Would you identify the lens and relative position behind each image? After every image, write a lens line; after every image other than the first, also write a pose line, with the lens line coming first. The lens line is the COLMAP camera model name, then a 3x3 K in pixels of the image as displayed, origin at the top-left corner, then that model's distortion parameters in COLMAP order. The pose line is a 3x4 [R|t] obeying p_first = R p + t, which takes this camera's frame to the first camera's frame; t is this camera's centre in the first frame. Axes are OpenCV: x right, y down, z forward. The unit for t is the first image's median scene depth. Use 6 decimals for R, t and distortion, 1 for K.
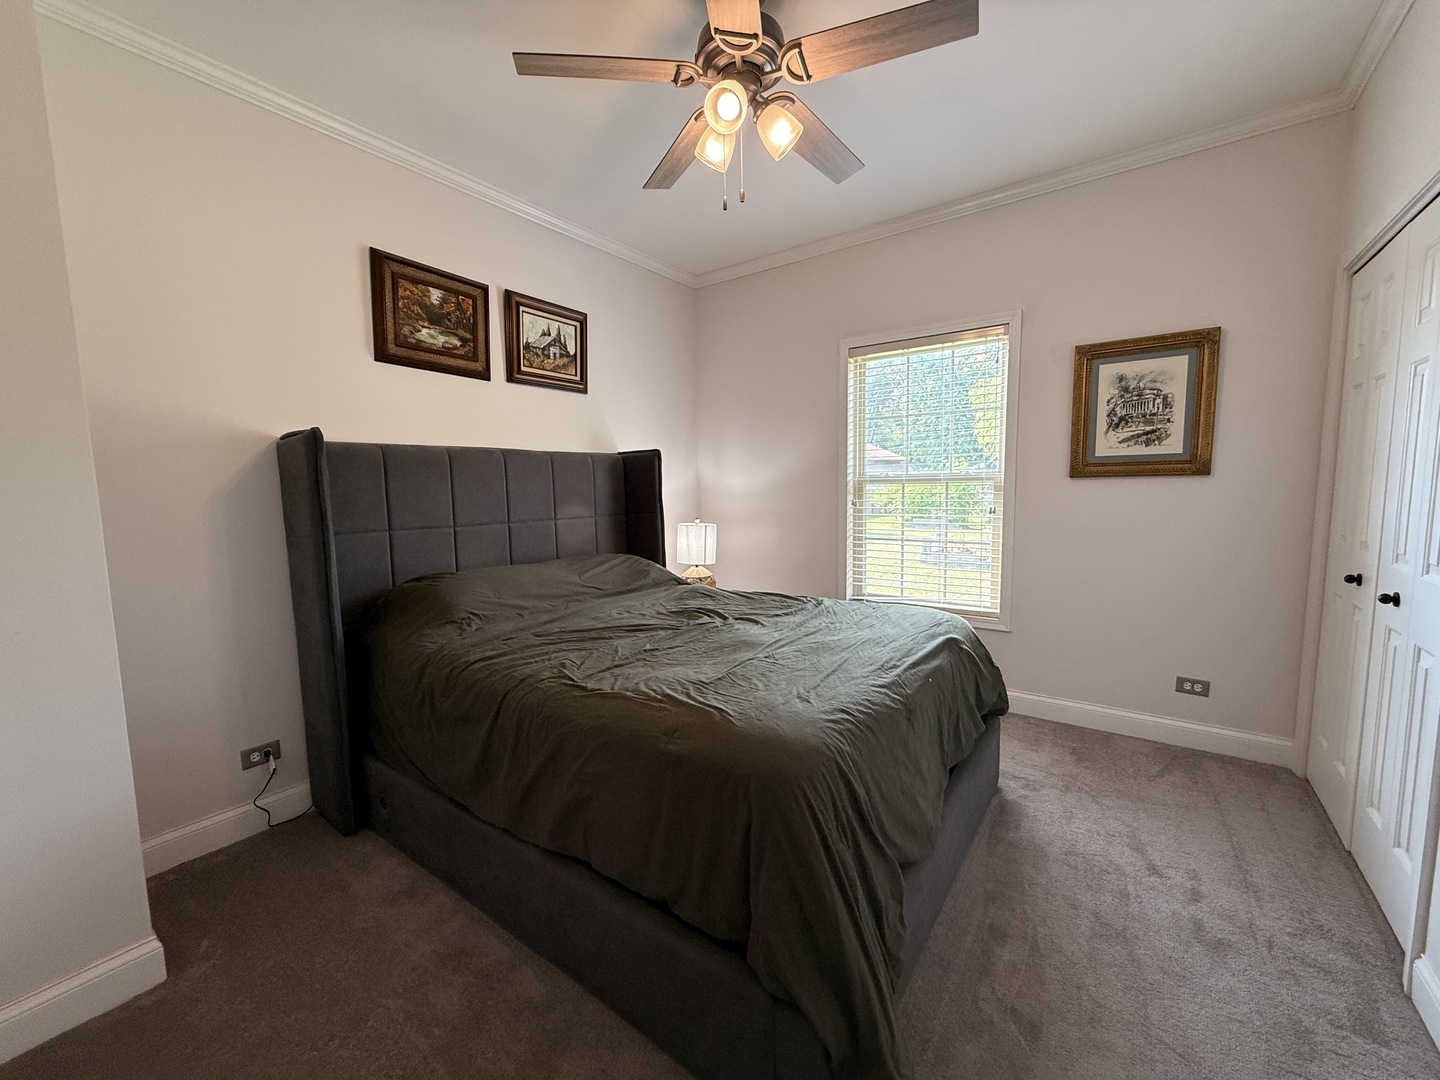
lens RADIAL K [[571.2, 0, 720.0], [0, 571.2, 540.0], [0, 0, 1]] dist [-0.000484, -0.000011]
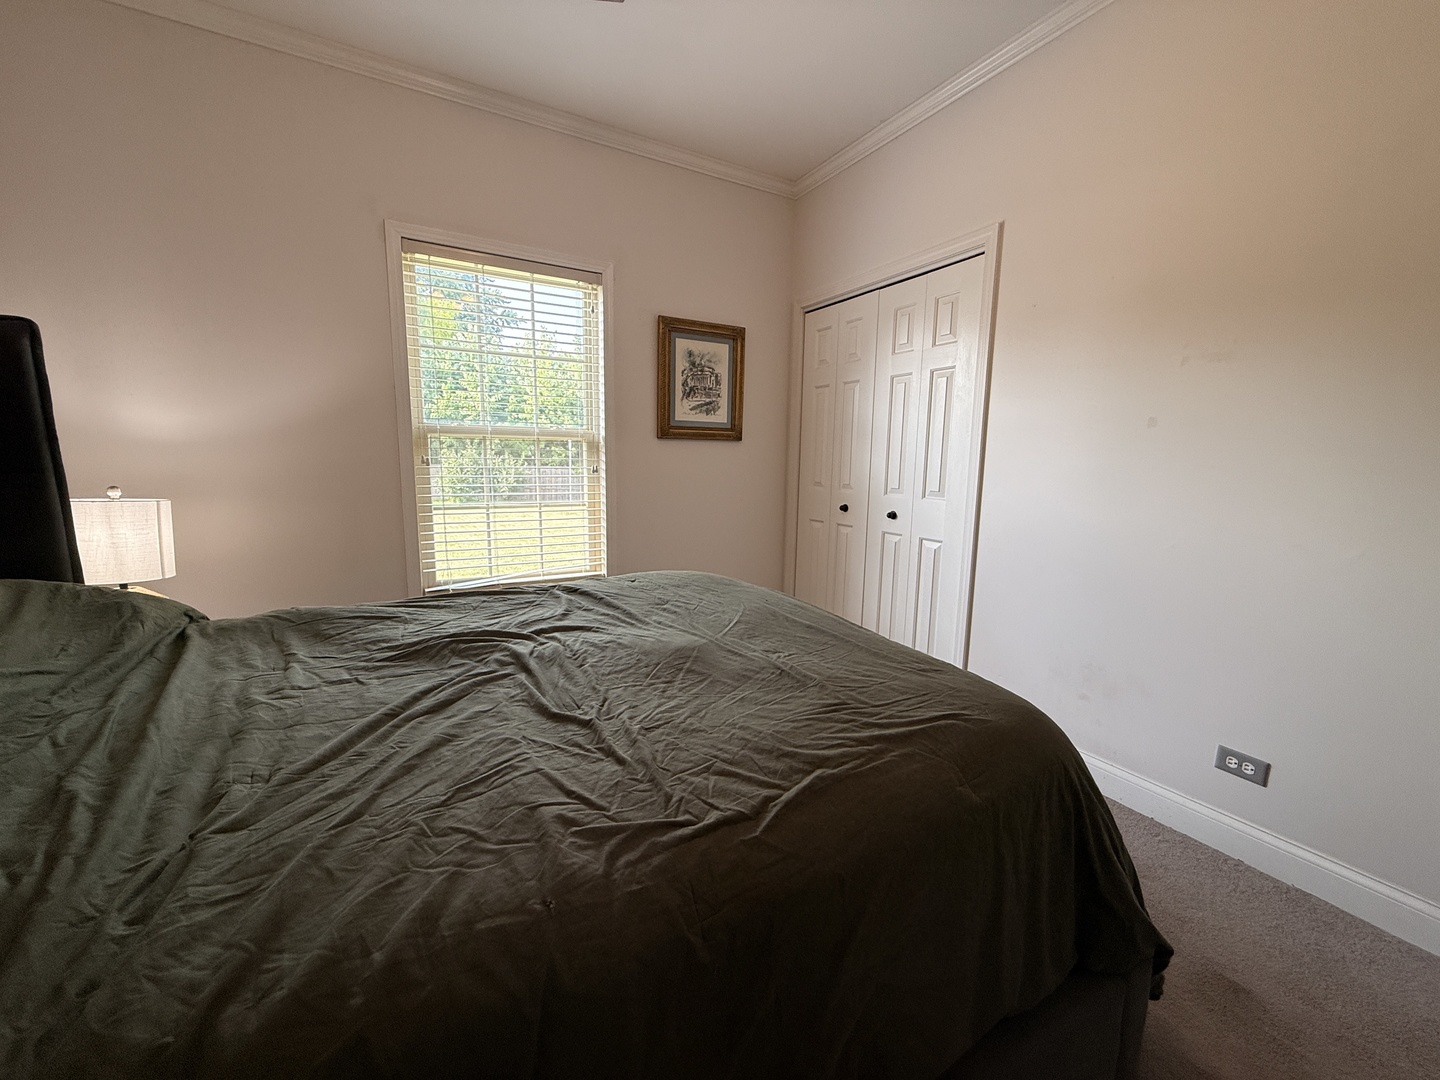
lens RADIAL K [[573.7, 0, 715.8], [0, 573.7, 542.6], [0, 0, 1]] dist [0.001748, -0.000057]
pose [[0.414005, -0.109371, 0.903680, -0.377288], [0.067099, 0.993721, 0.089529, -0.002577], [-0.907798, 0.023571, 0.418744, 0.481221]]
